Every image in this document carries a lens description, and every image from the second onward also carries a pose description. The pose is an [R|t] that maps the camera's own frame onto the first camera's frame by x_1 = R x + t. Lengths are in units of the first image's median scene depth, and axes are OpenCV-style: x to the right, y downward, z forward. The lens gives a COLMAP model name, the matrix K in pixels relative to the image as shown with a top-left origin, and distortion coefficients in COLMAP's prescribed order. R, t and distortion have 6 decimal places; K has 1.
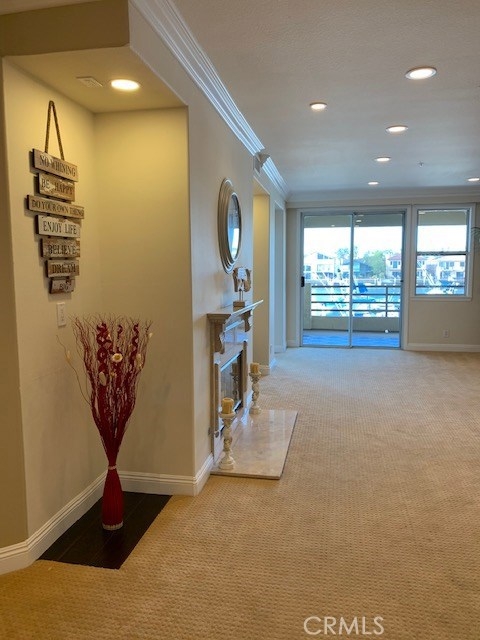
lens RADIAL K [[485.1, 0, 244.8], [0, 485.1, 313.2], [0, 0, 1]] dist [0.043229, -0.067814]
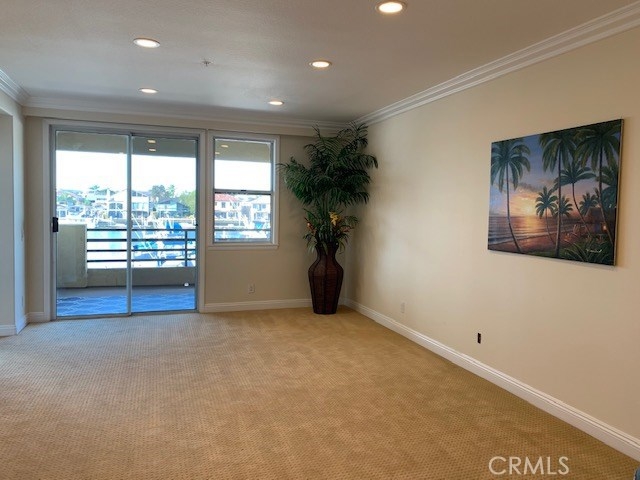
lens RADIAL K [[485.1, 0, 326.5], [0, 485.1, 236.1], [0, 0, 1]] dist [0.043229, -0.067814]
pose [[0.863493, -0.004268, 0.504344, 0.107584], [0.021711, 0.999352, -0.028714, -0.021654], [-0.503894, 0.035744, 0.863026, 0.217528]]
